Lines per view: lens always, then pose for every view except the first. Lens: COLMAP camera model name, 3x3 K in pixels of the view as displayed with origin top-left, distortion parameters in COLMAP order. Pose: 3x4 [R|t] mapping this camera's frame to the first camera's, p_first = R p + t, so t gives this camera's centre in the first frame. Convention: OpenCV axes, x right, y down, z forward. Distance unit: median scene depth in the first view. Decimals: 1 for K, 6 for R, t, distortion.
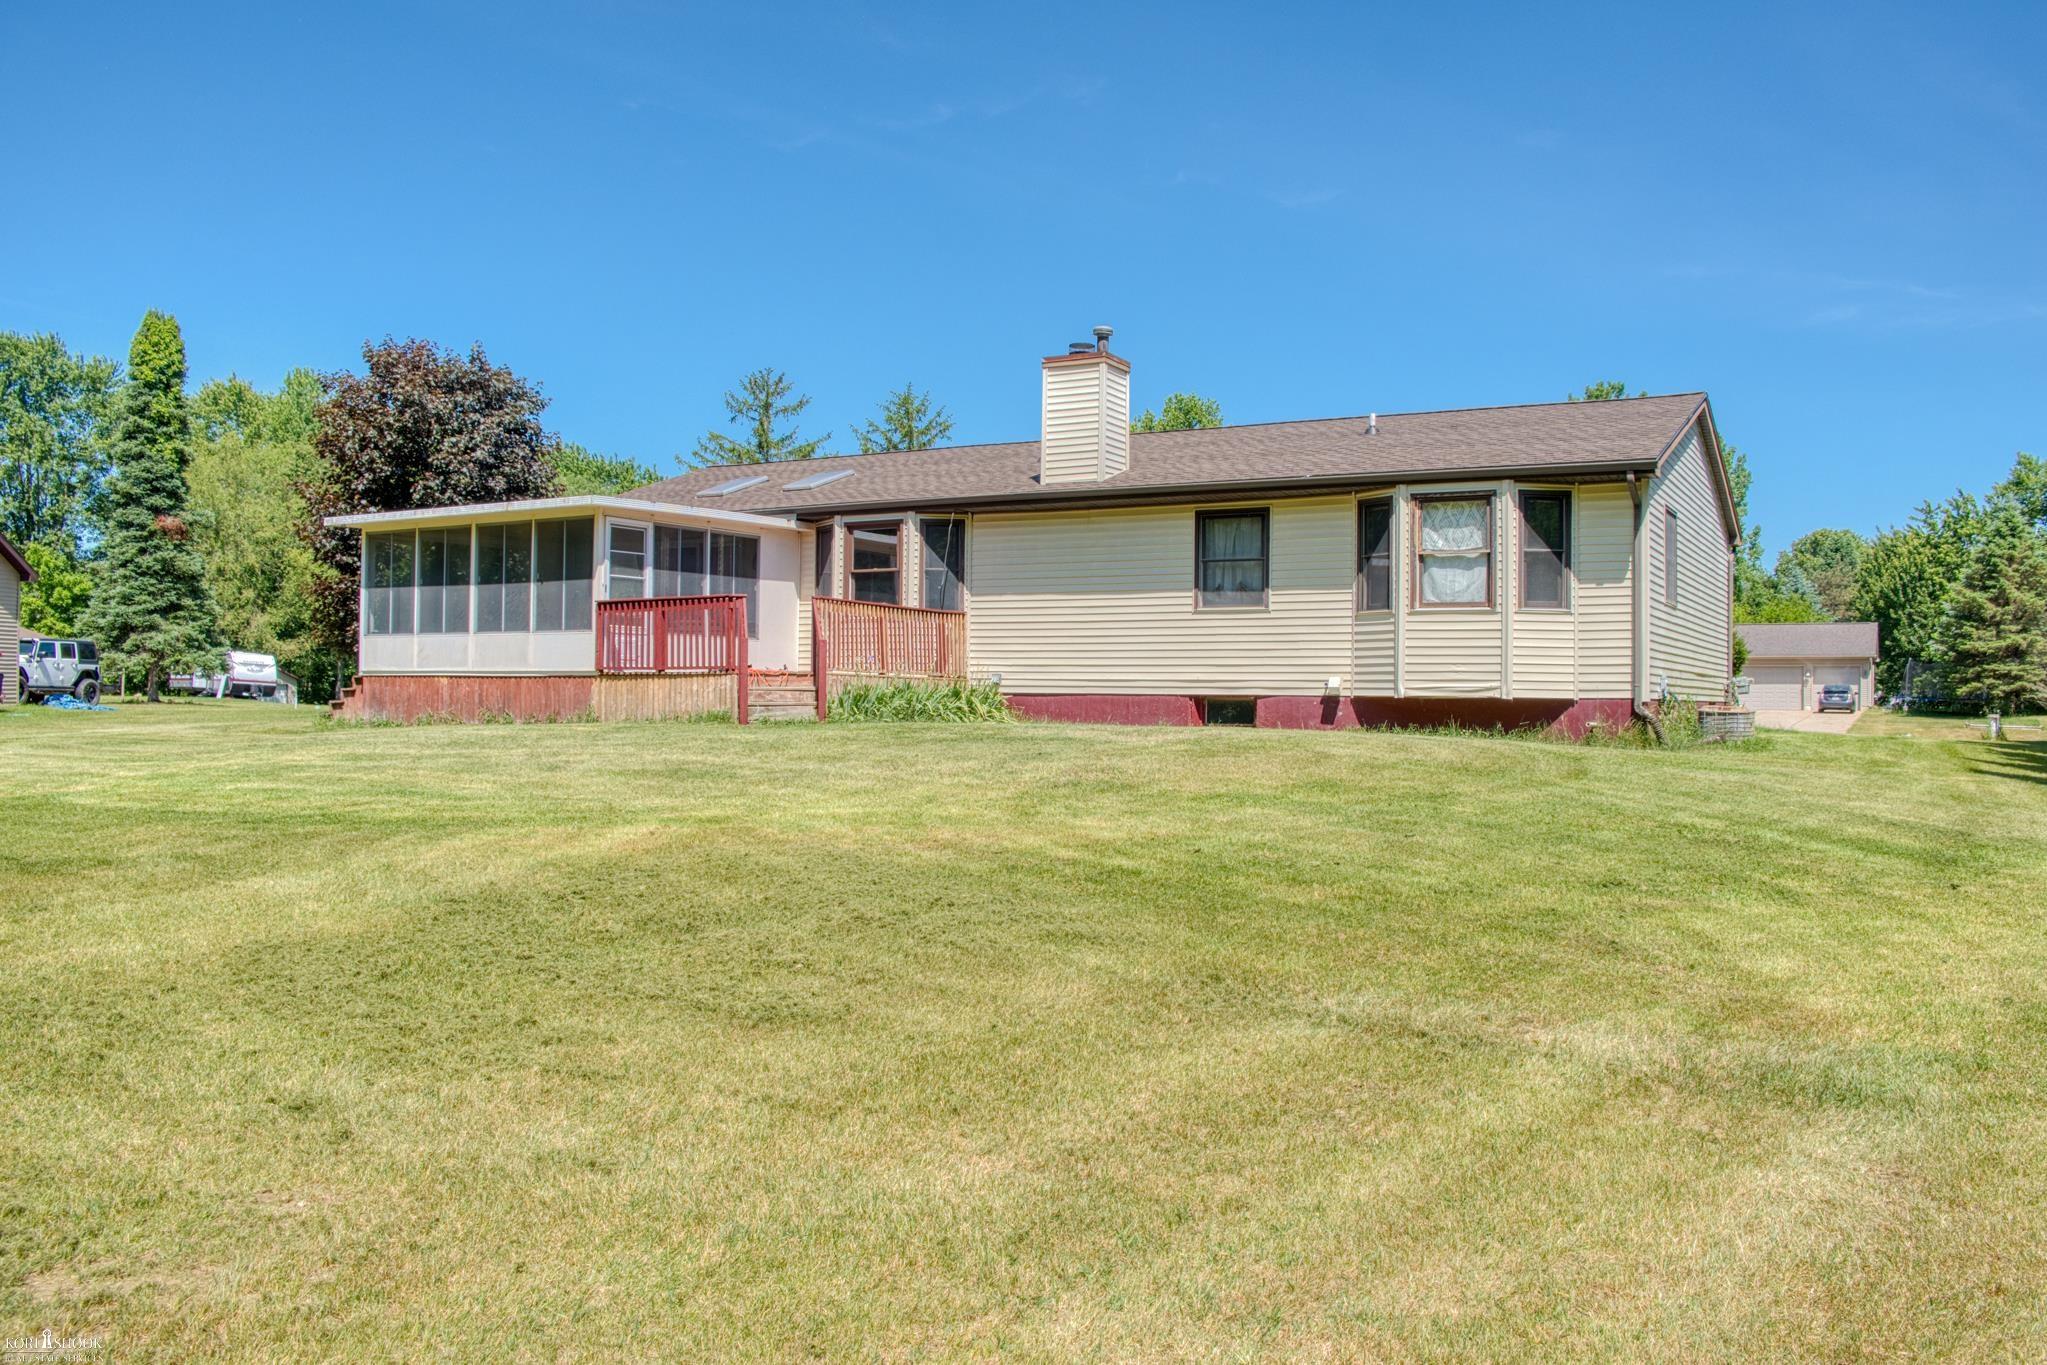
lens RADIAL K [[1596.1, 0, 1026.4], [0, 1596.1, 677.0], [0, 0, 1]] dist [-0.074721, 0.068975]
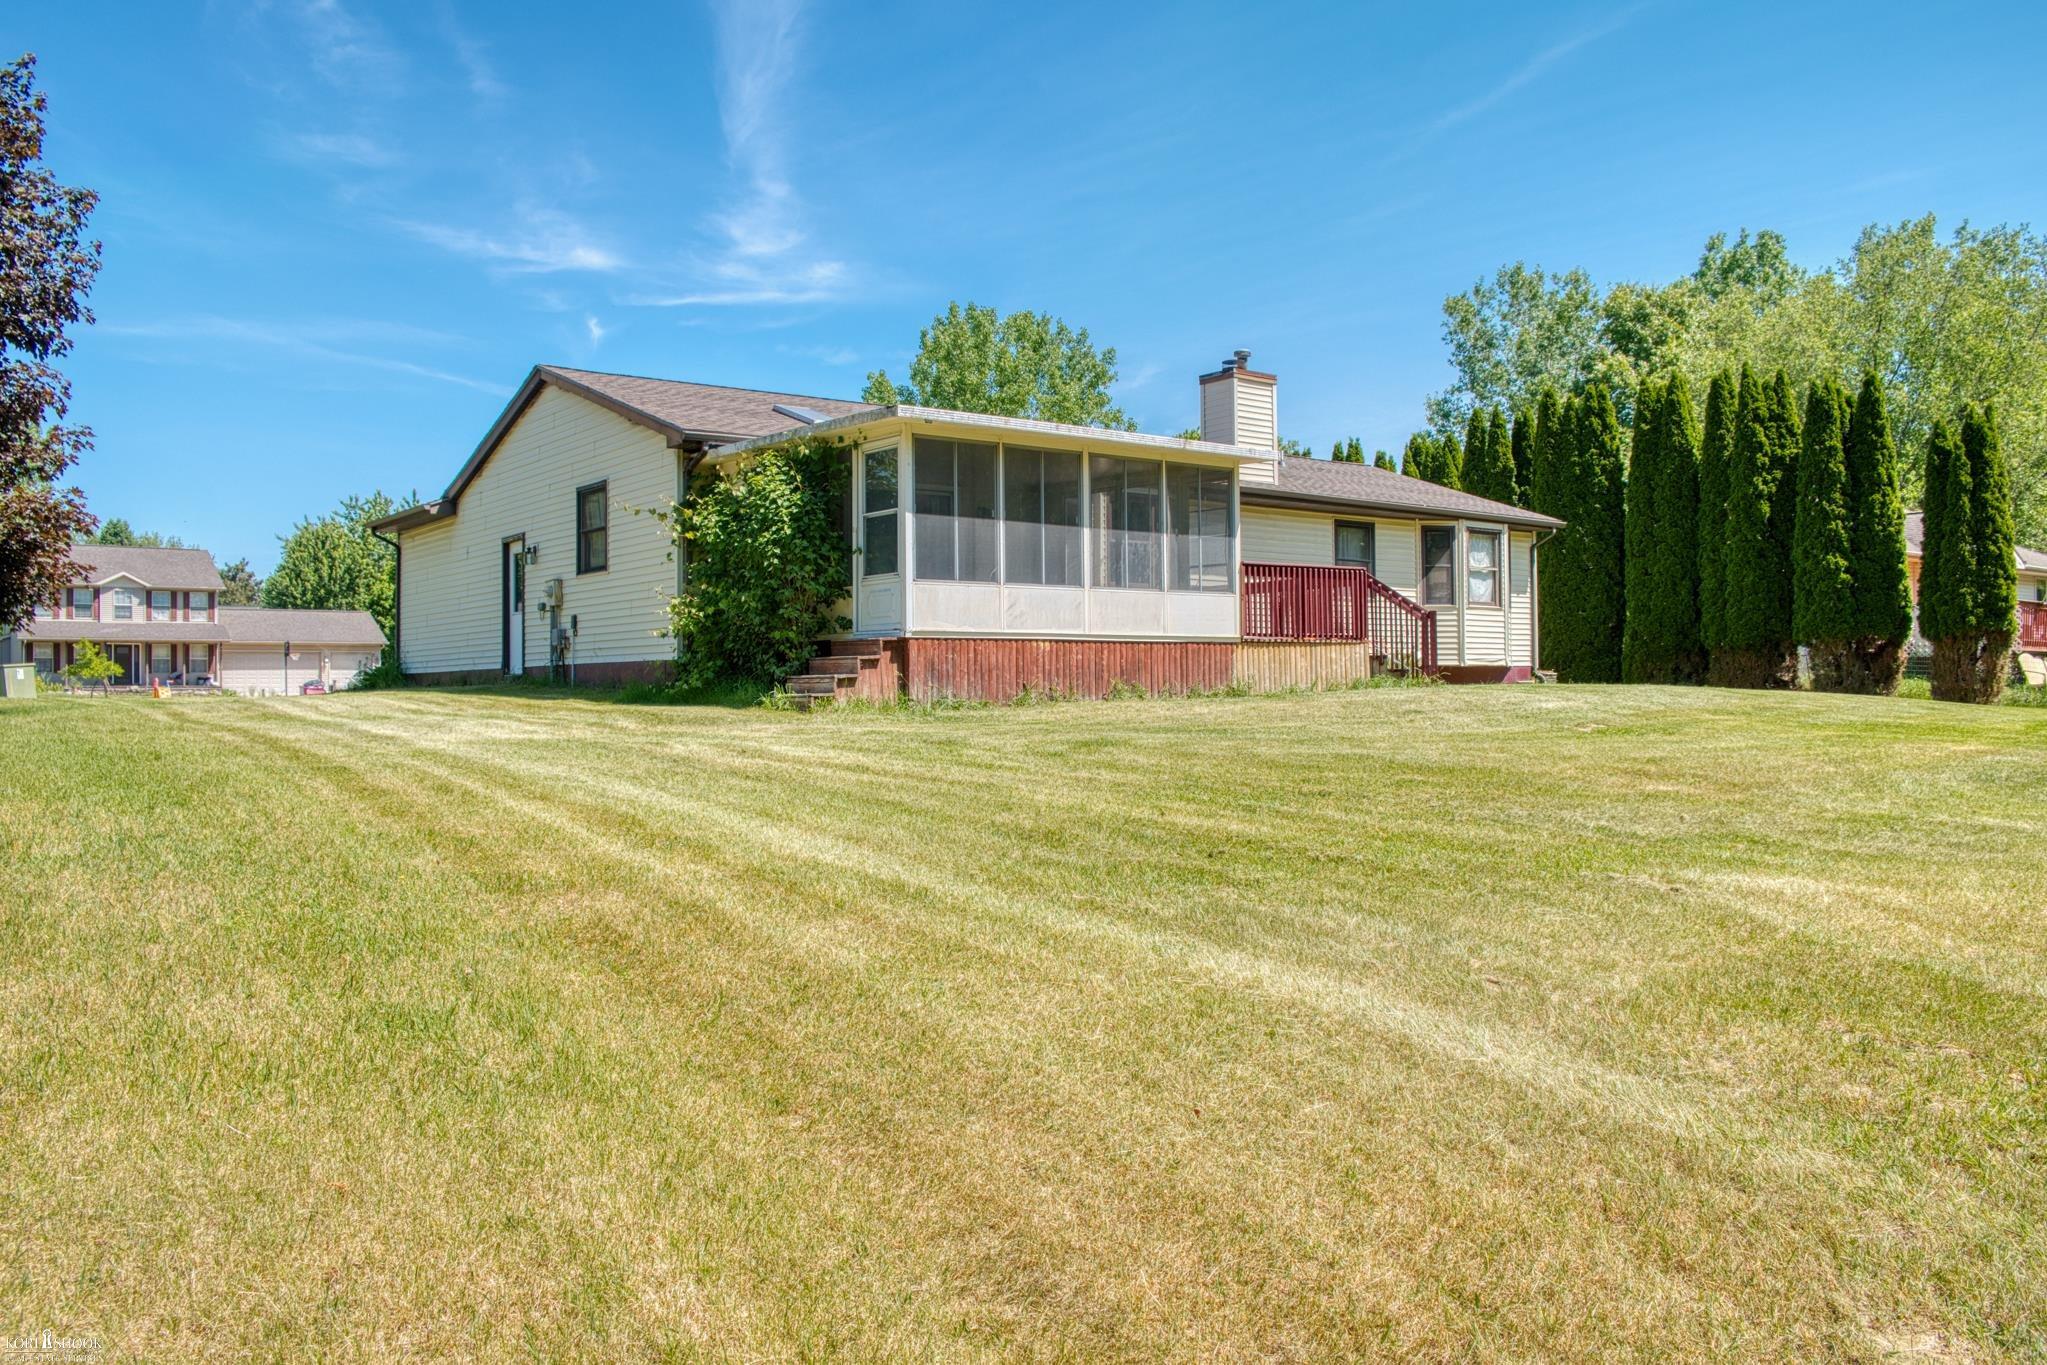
lens RADIAL K [[1596.1, 0, 1026.5], [0, 1596.1, 681.4], [0, 0, 1]] dist [-0.074721, 0.068975]
pose [[0.379295, -0.007427, 0.925246, -1.121074], [-0.000673, 0.999965, 0.008303, 0.013372], [-0.925275, -0.003772, 0.379277, 0.731025]]
